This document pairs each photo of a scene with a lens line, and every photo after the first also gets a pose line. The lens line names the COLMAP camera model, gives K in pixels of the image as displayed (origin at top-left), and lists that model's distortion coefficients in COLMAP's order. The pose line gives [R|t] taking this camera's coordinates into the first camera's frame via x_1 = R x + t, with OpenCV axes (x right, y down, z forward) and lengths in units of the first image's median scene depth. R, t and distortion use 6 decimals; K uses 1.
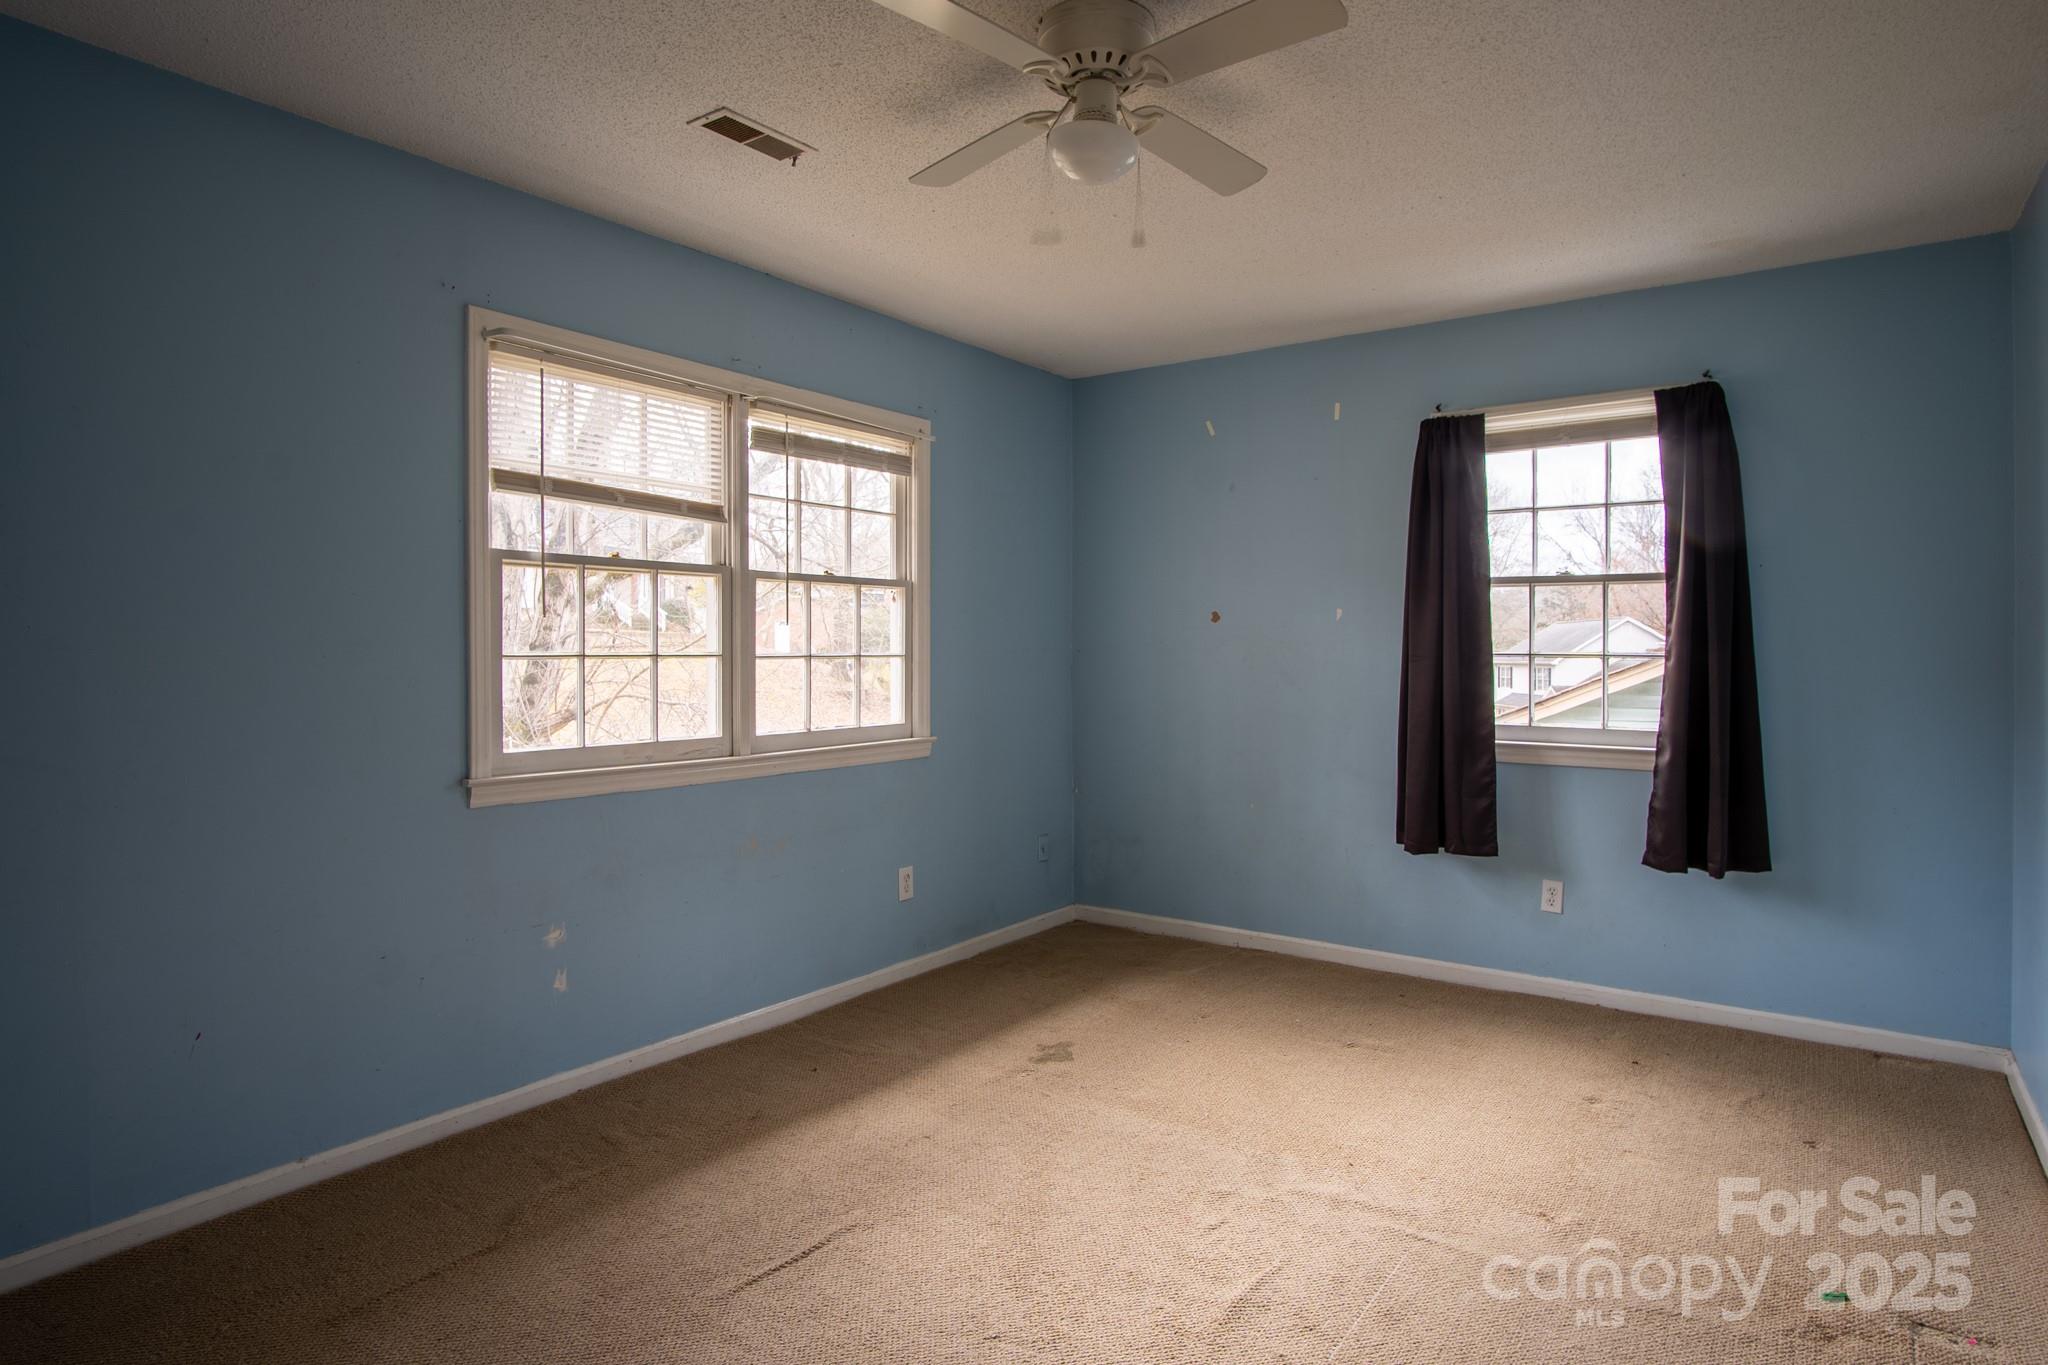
lens RADIAL K [[1113.0, 0, 1052.3], [0, 1113.0, 634.8], [0, 0, 1]] dist [-0.019417, 0.002521]
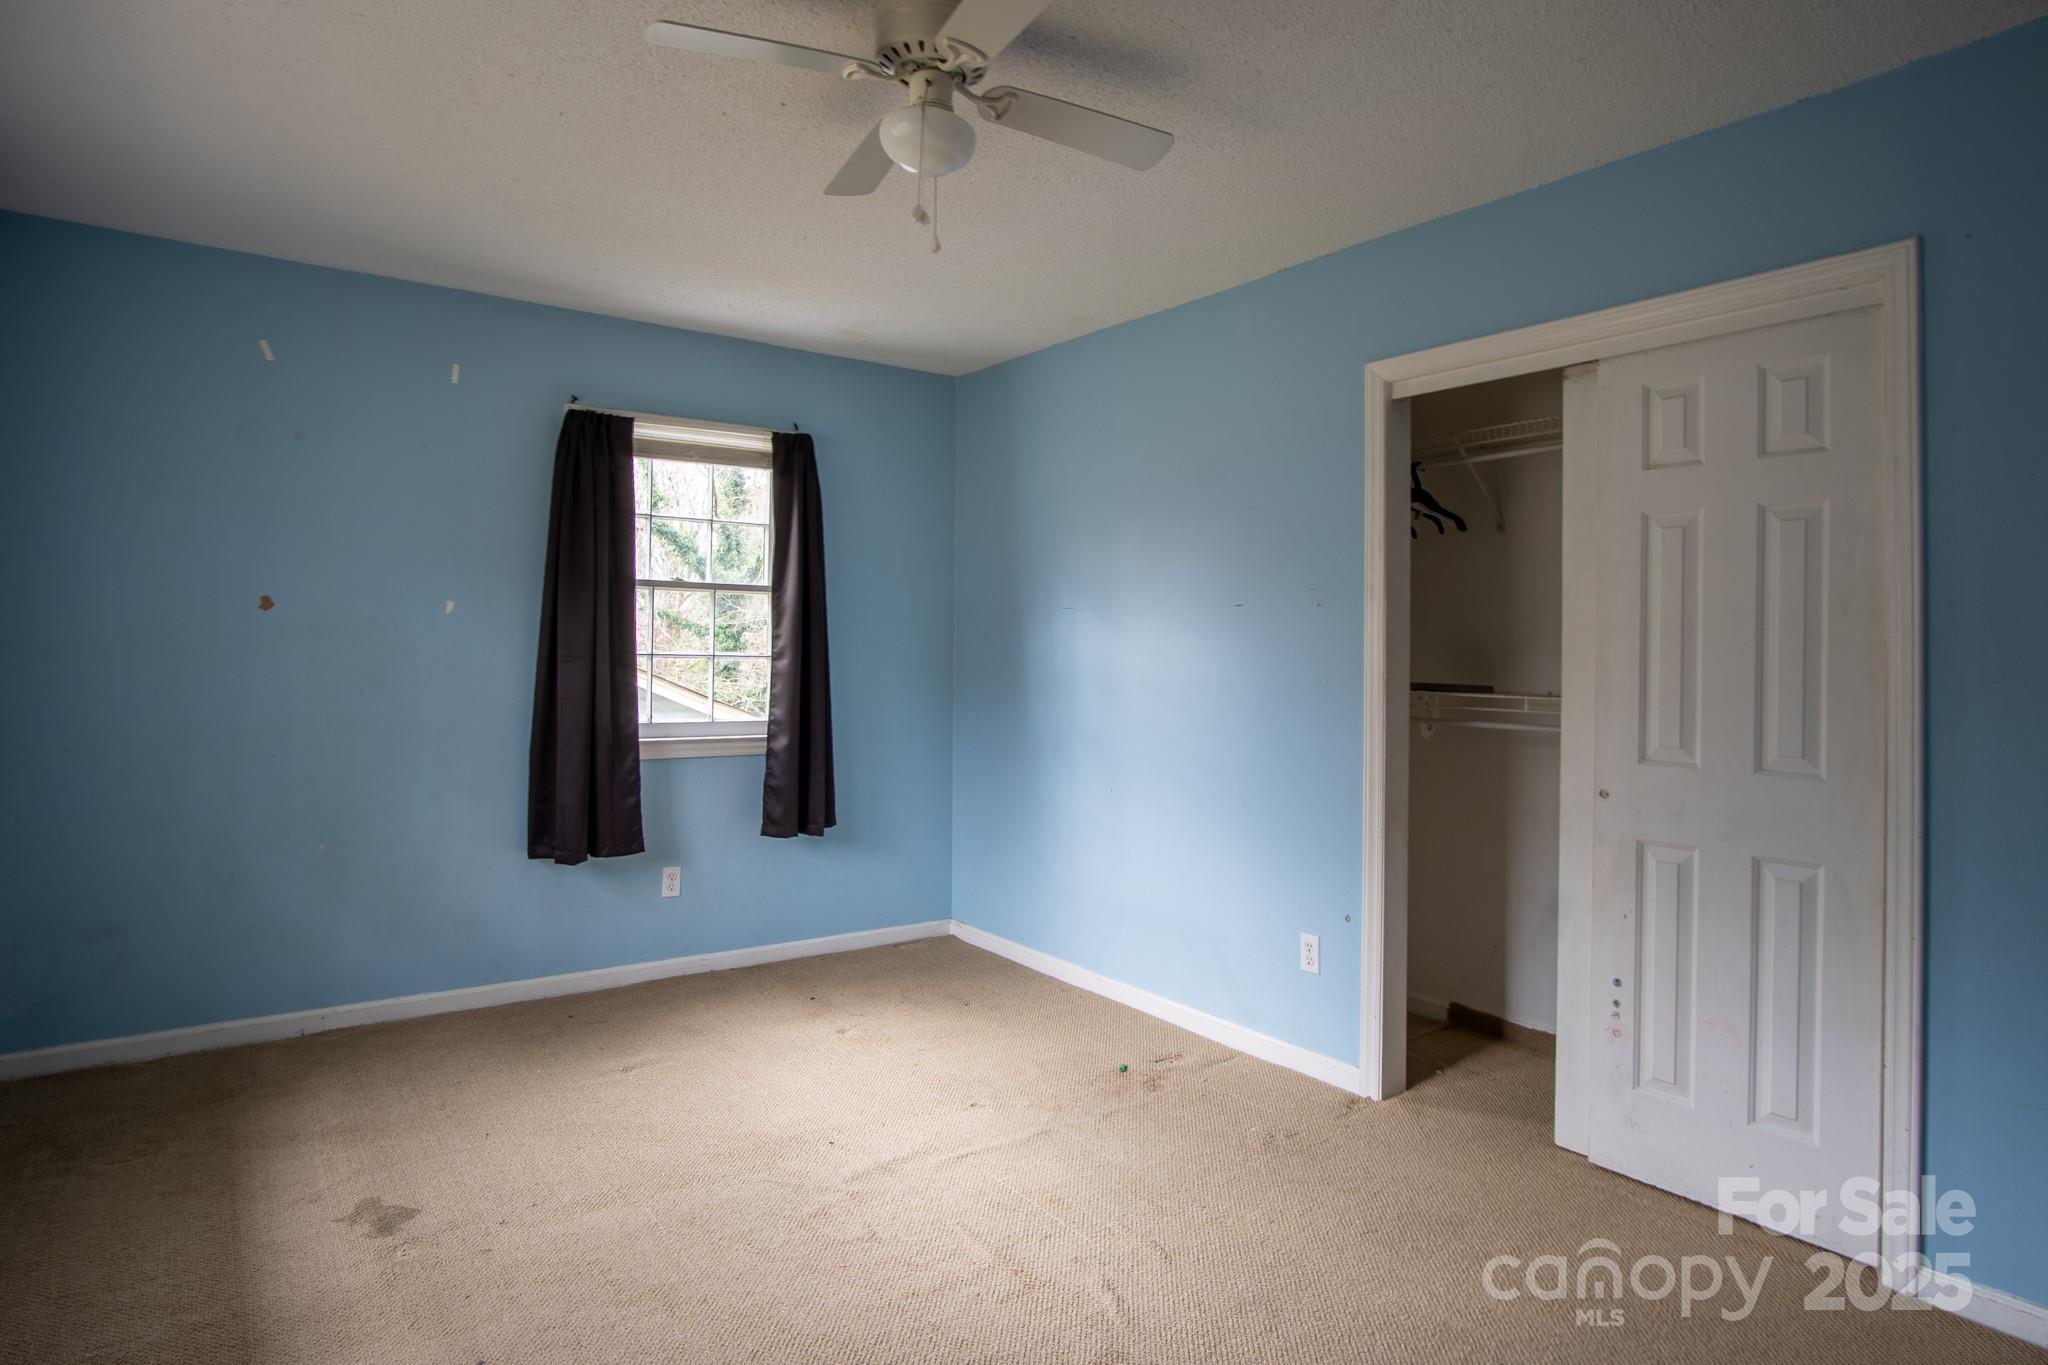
lens RADIAL K [[1128.3, 0, 1021.0], [0, 1128.3, 617.8], [0, 0, 1]] dist [-0.021106, 0.000456]
pose [[0.337438, 0.030923, 0.940840, -0.475924], [-0.021547, 0.999452, -0.025121, 0.002023], [-0.941101, -0.011795, 0.337920, 0.329886]]
